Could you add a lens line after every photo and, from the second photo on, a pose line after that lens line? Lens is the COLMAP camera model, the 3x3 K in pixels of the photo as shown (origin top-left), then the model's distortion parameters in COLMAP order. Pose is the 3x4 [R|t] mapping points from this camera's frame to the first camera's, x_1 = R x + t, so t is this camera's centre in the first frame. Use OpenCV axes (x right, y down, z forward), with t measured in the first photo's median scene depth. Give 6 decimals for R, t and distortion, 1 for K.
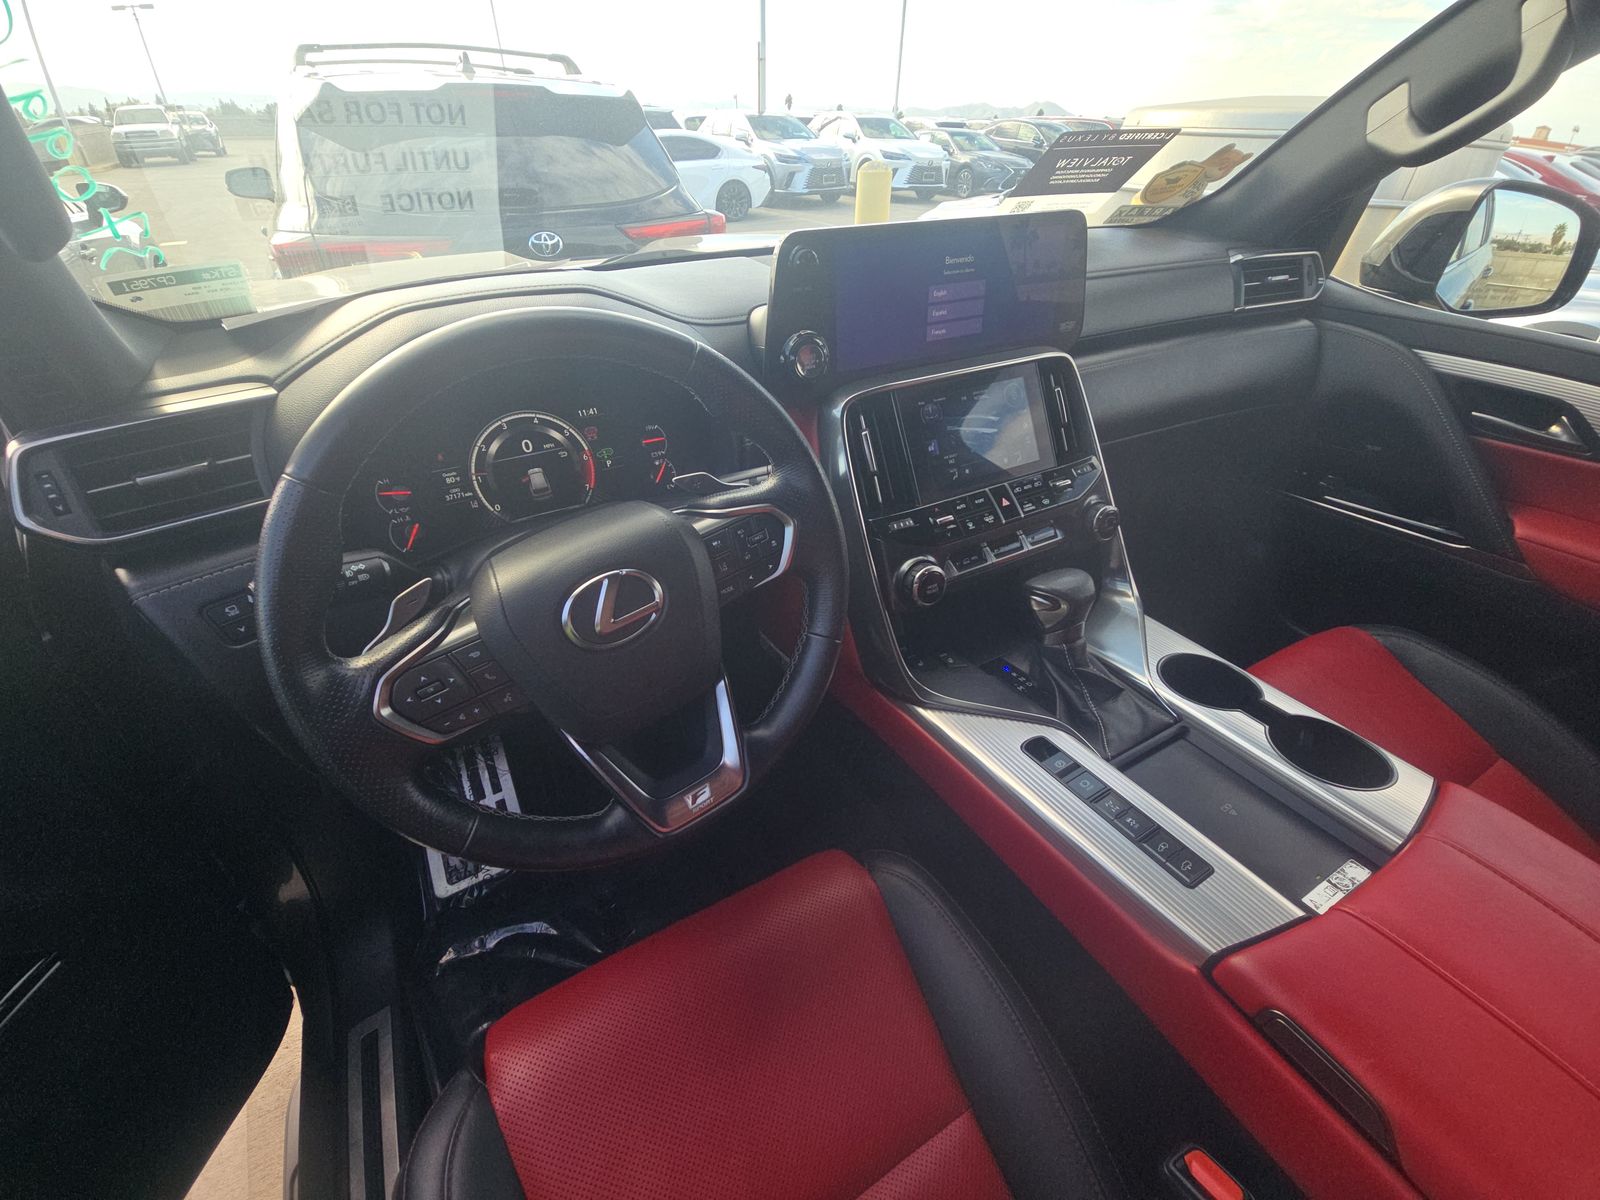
lens RADIAL K [[664.9, 0, 785.3], [0, 664.9, 594.2], [0, 0, 1]] dist [0.016910, -0.010265]
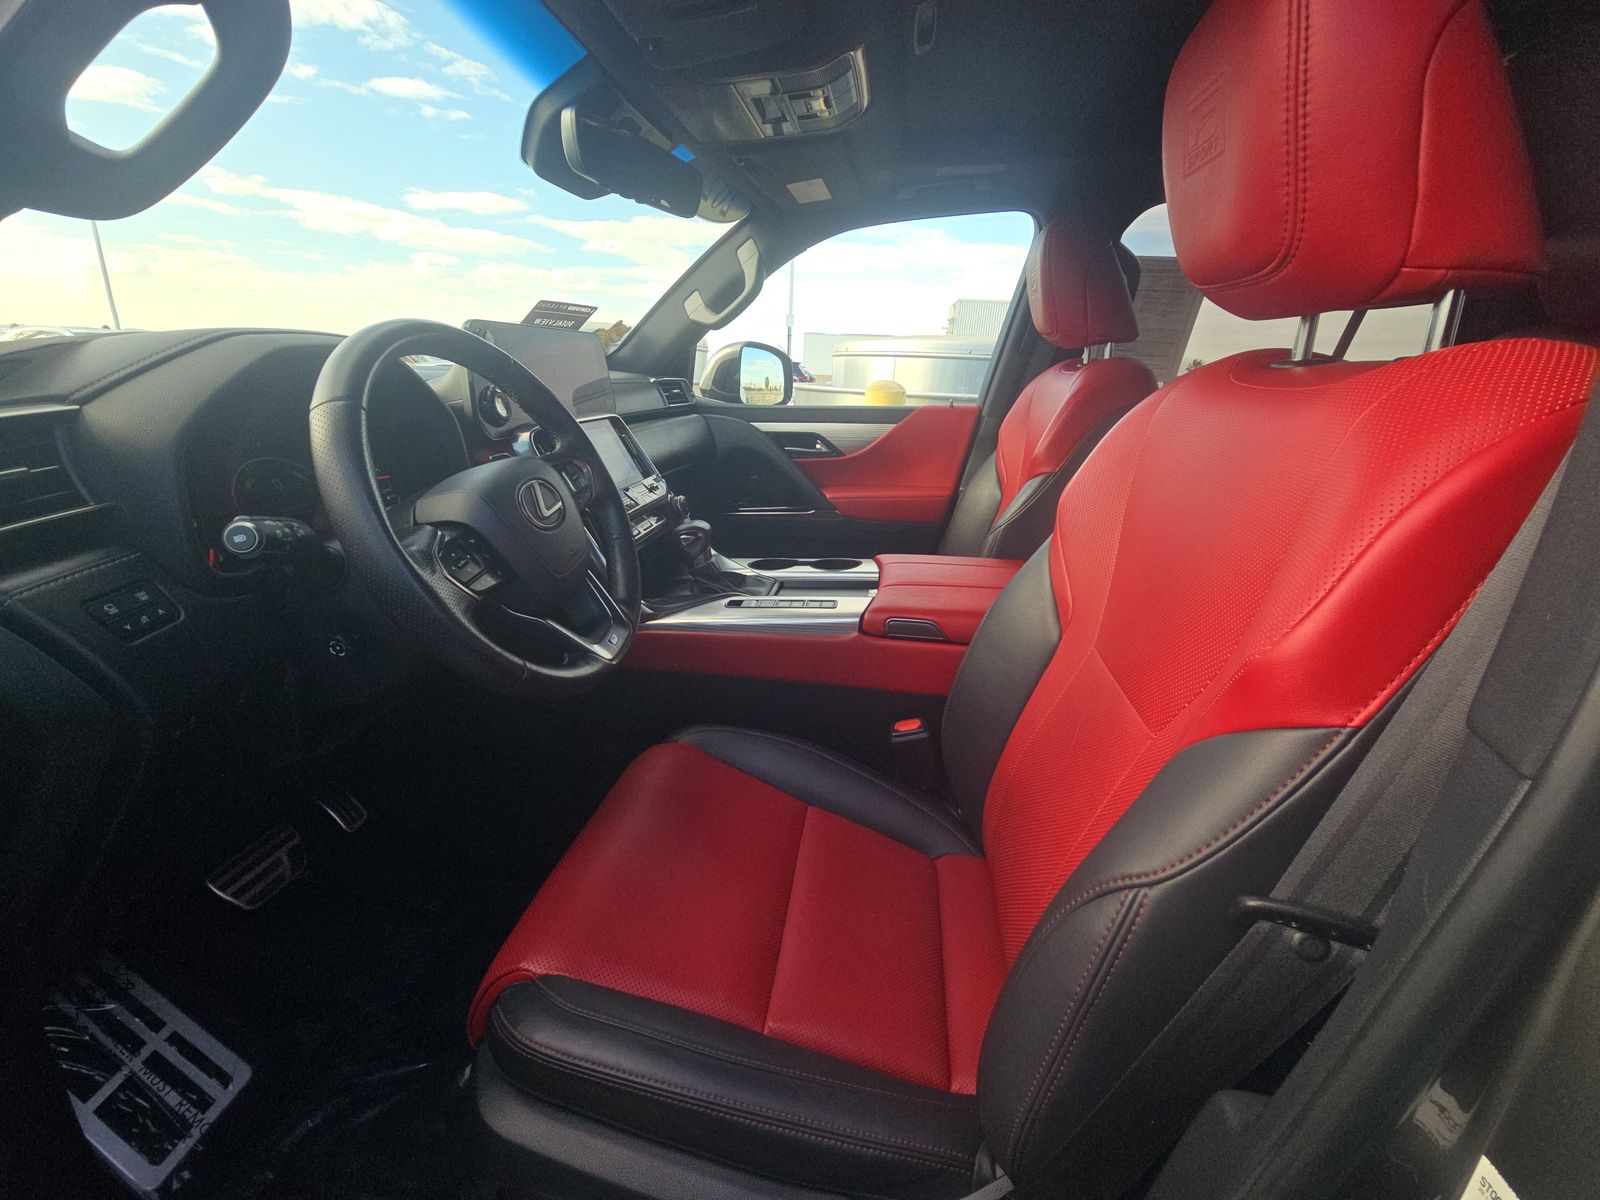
lens RADIAL K [[664.9, 0, 785.3], [0, 664.9, 594.2], [0, 0, 1]] dist [0.016910, -0.010265]
pose [[0.628420, -0.240687, 0.739702, -0.728794], [0.436716, 0.896084, -0.079445, 0.385967], [-0.643714, 0.372964, 0.668229, -0.178878]]
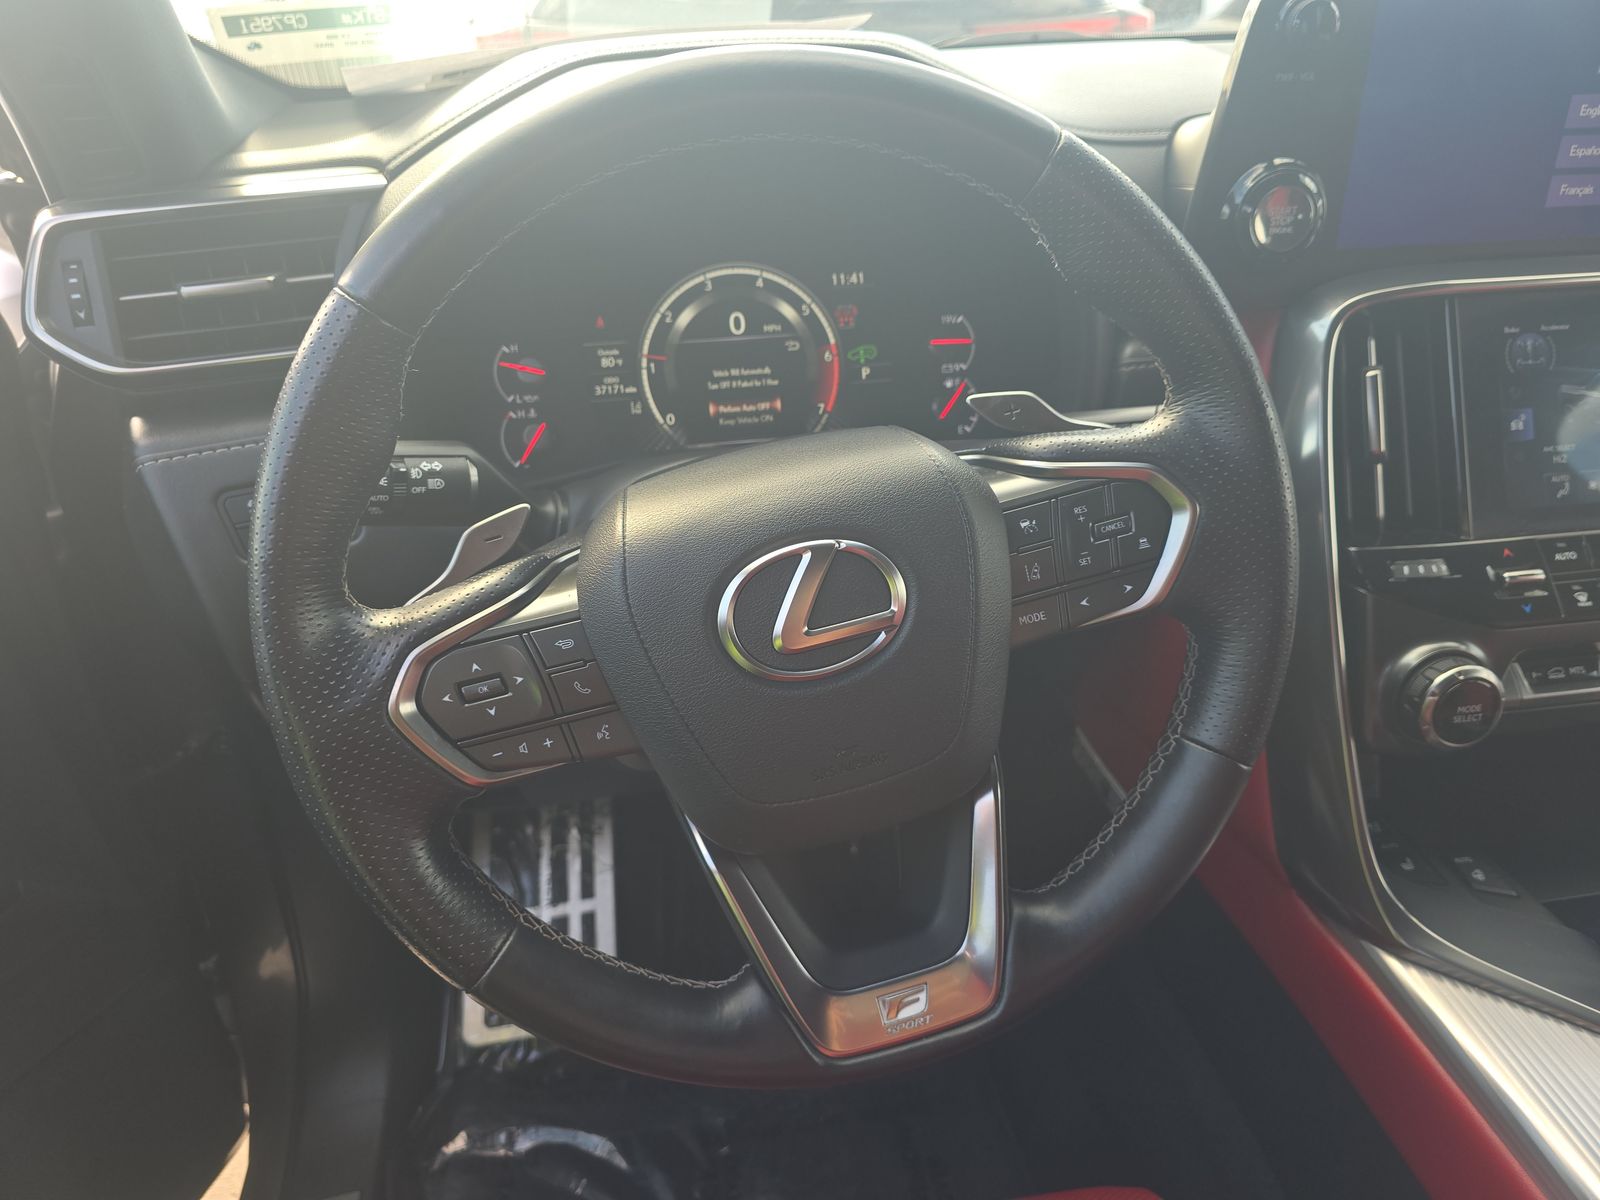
lens RADIAL K [[1114.1, 0, 801.6], [0, 1114.1, 579.1], [0, 0, 1]] dist [0.023041, -0.028235]
pose [[0.938079, 0.180260, -0.295827, -0.004836], [-0.200254, 0.978988, -0.038473, 0.024225], [0.282676, 0.095331, 0.954466, 0.106751]]
